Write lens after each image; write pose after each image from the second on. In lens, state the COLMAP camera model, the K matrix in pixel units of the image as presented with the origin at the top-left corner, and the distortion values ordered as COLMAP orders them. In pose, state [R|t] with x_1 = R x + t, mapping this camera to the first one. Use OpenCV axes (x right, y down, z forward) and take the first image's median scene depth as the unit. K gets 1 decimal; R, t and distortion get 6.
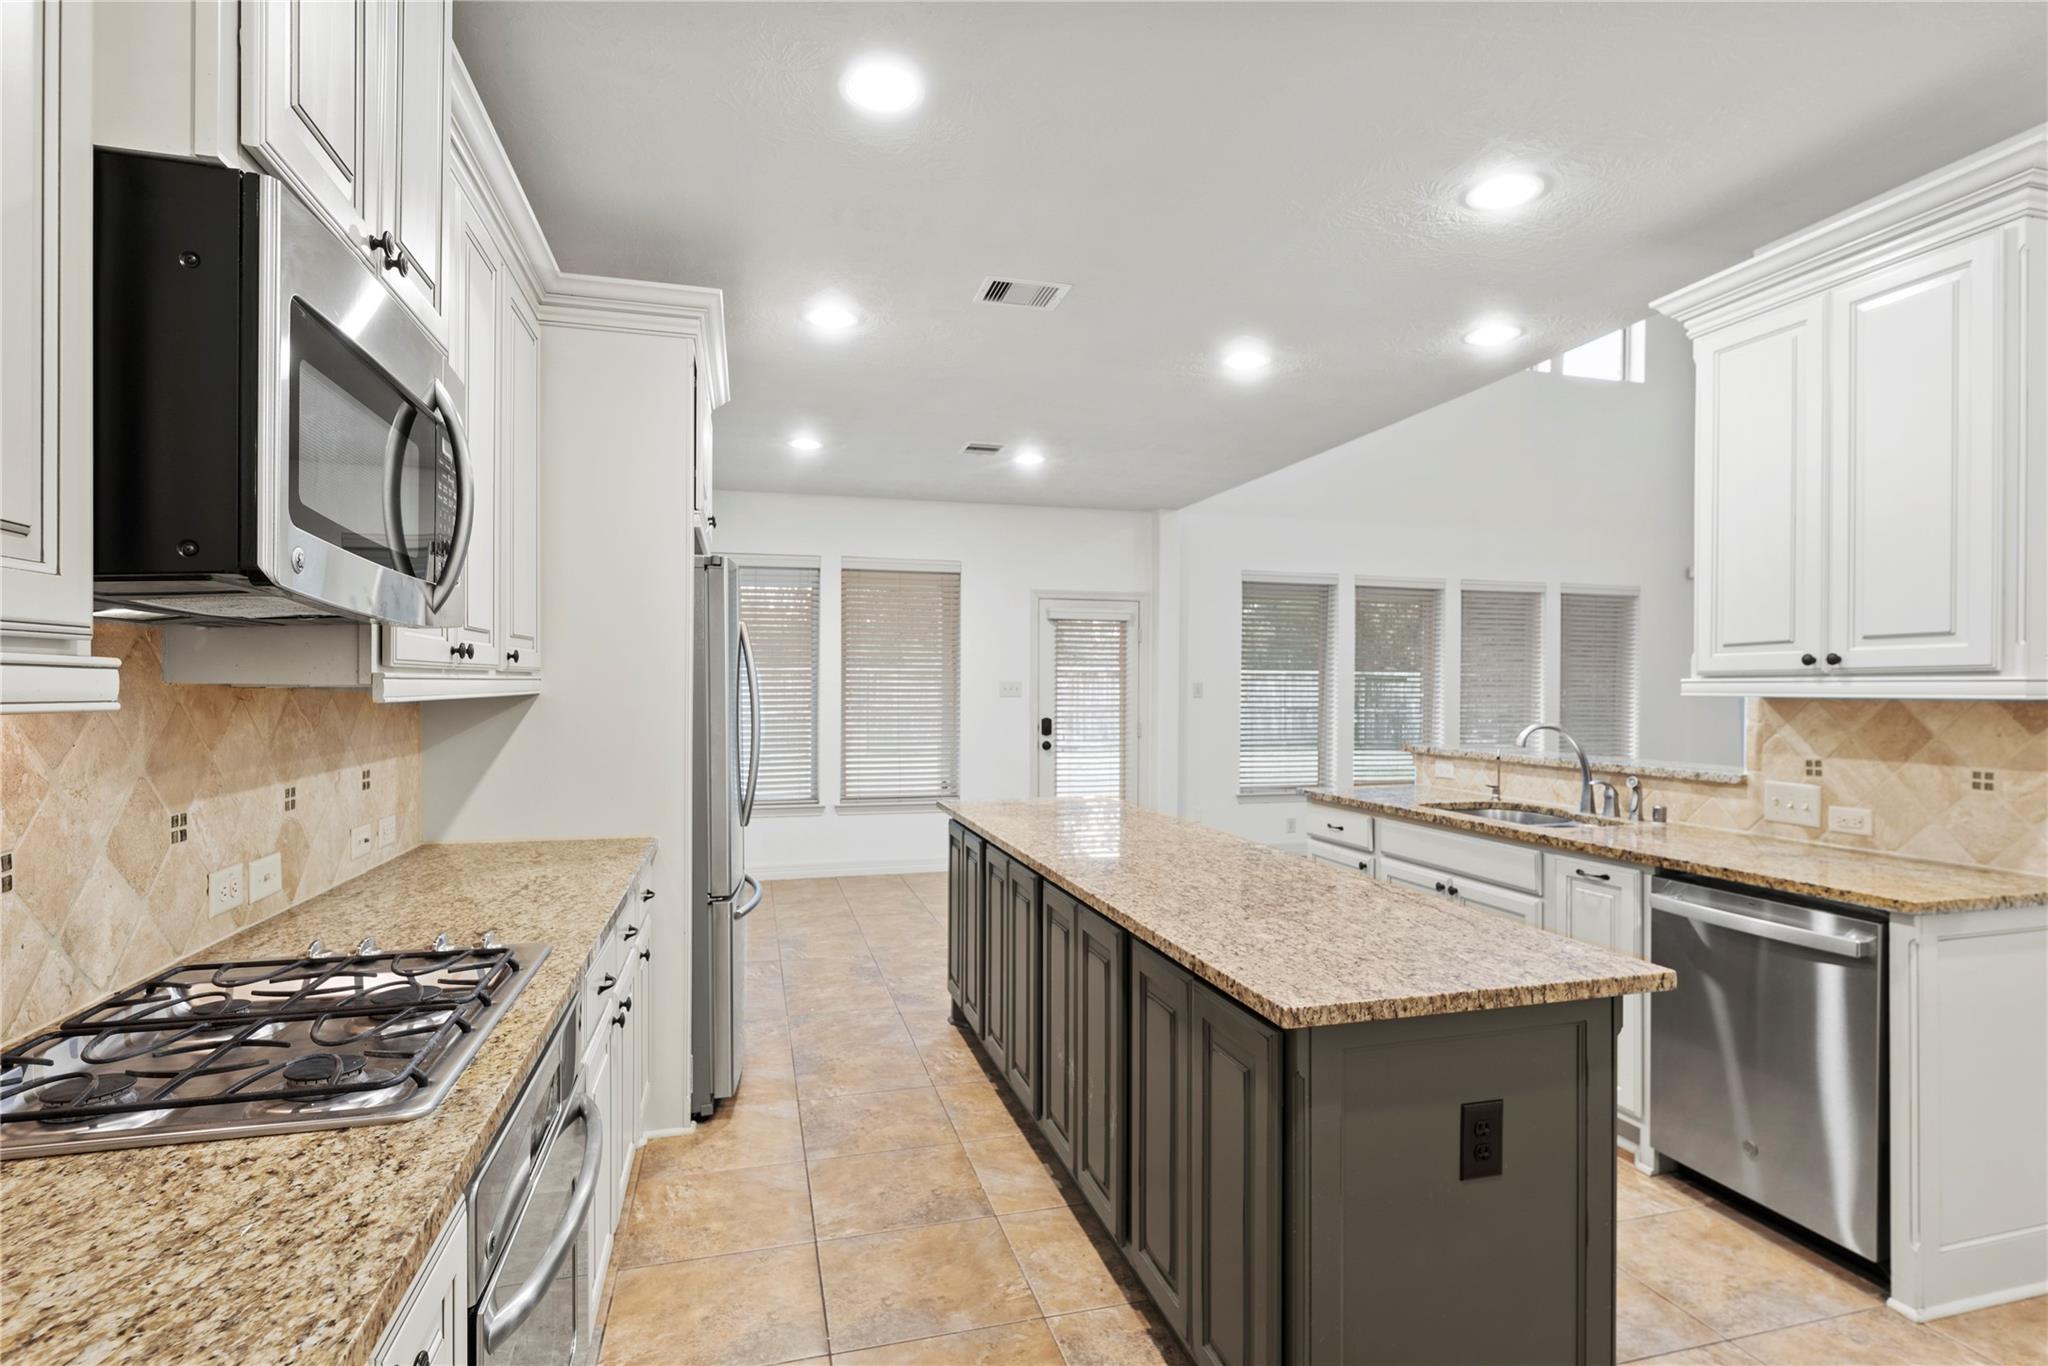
lens RADIAL K [[1042.8, 0, 1030.7], [0, 1042.8, 687.5], [0, 0, 1]] dist [-0.004405, 0.000281]
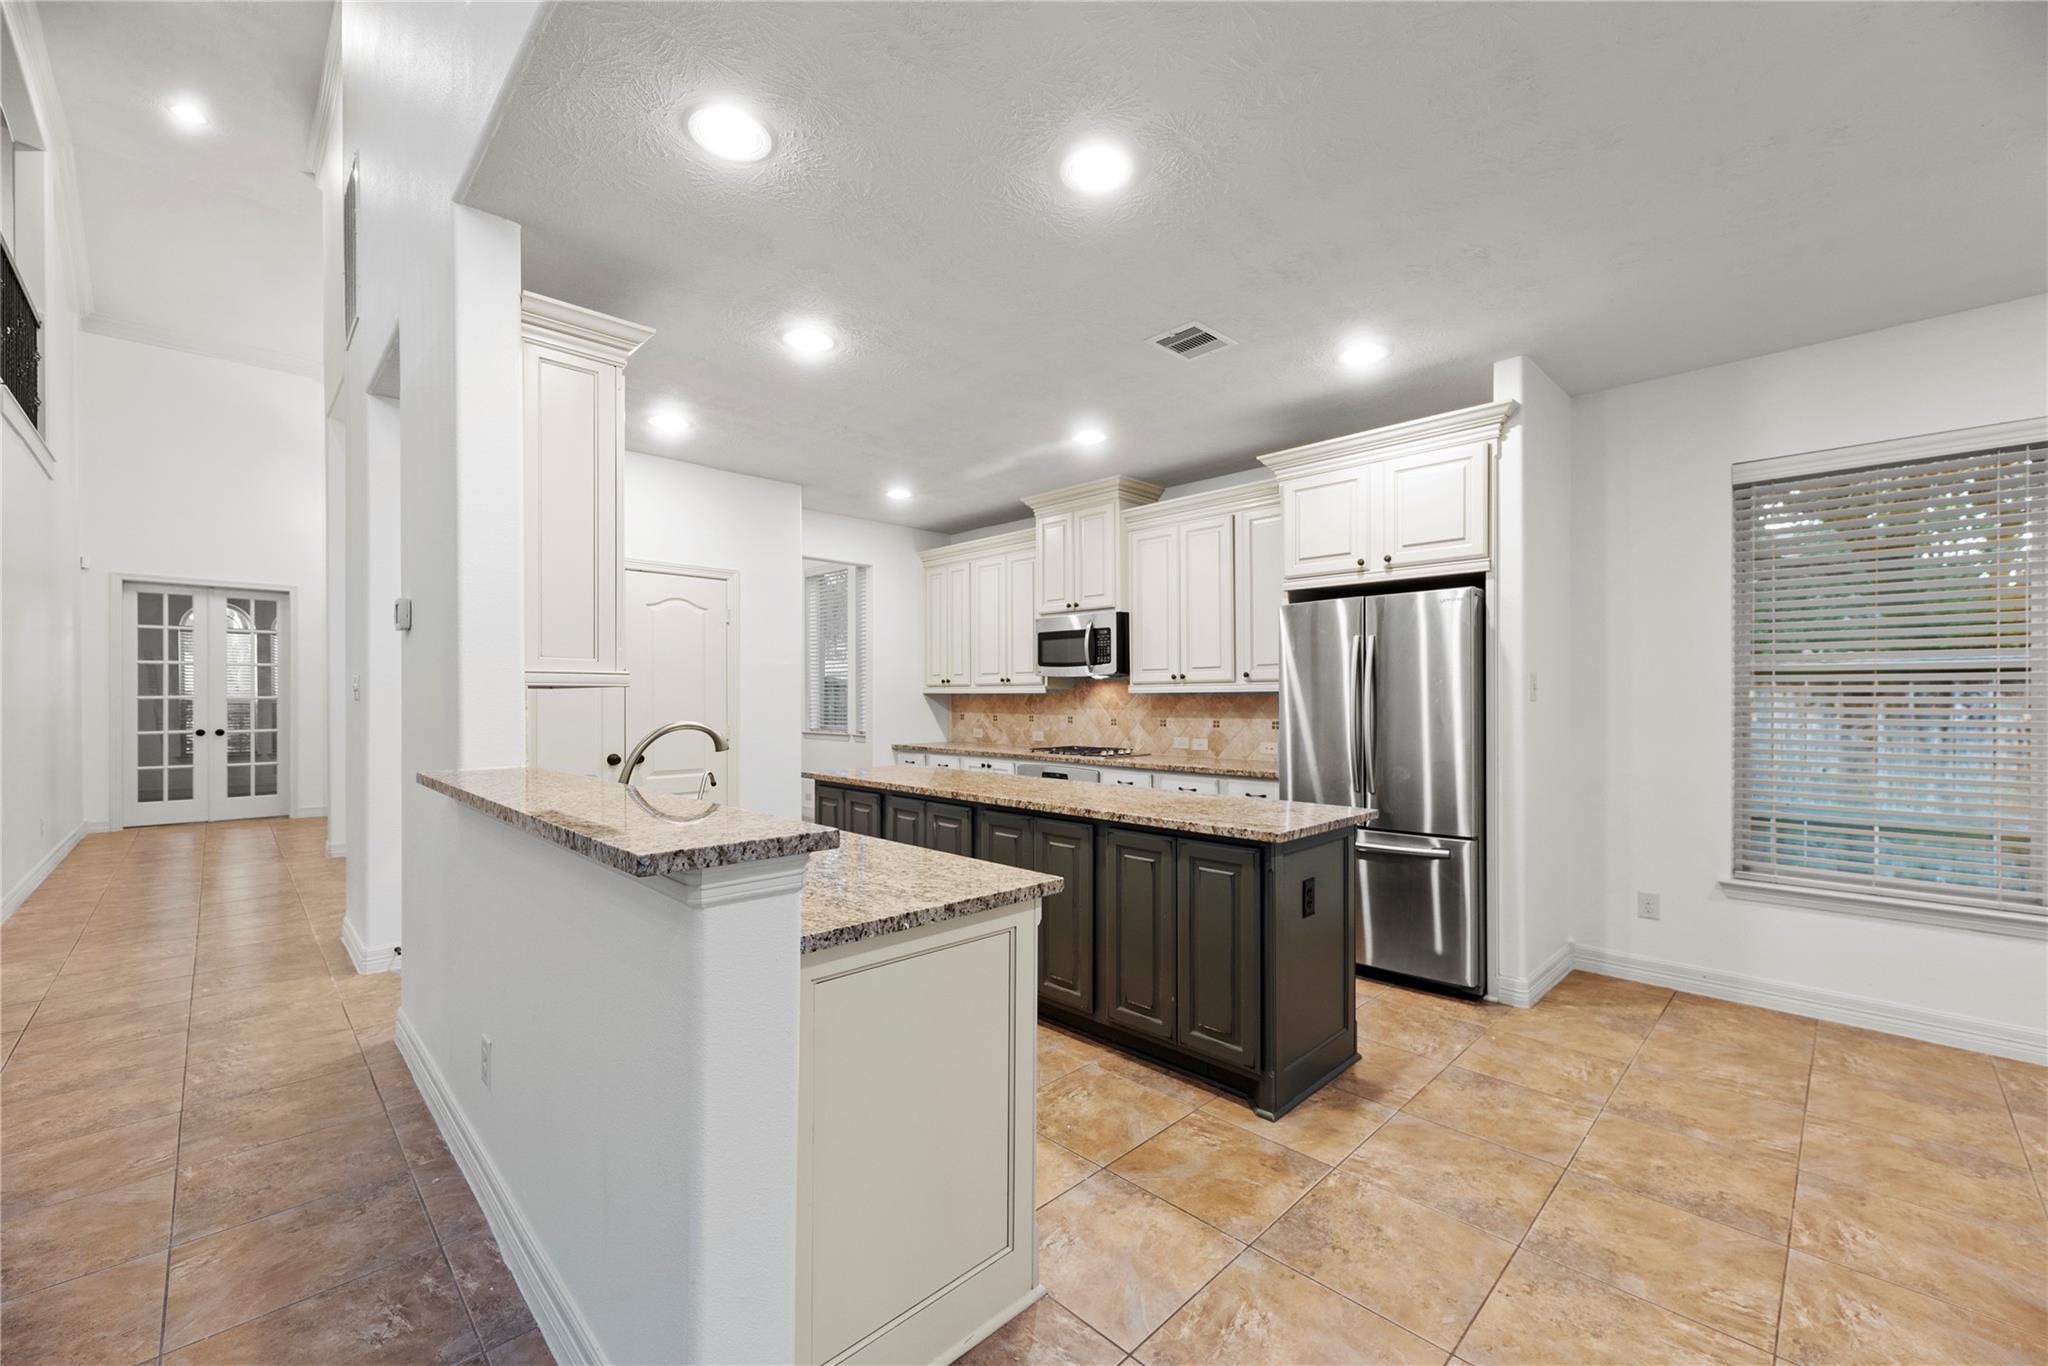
lens RADIAL K [[823.0, 0, 1025.8], [0, 823.0, 688.8], [0, 0, 1]] dist [-0.000218, -0.000009]
pose [[-0.872736, 0.003604, -0.488178, 0.385527], [0.006518, 0.999970, -0.004270, 0.003392], [0.488148, -0.006909, -0.872733, 1.110556]]
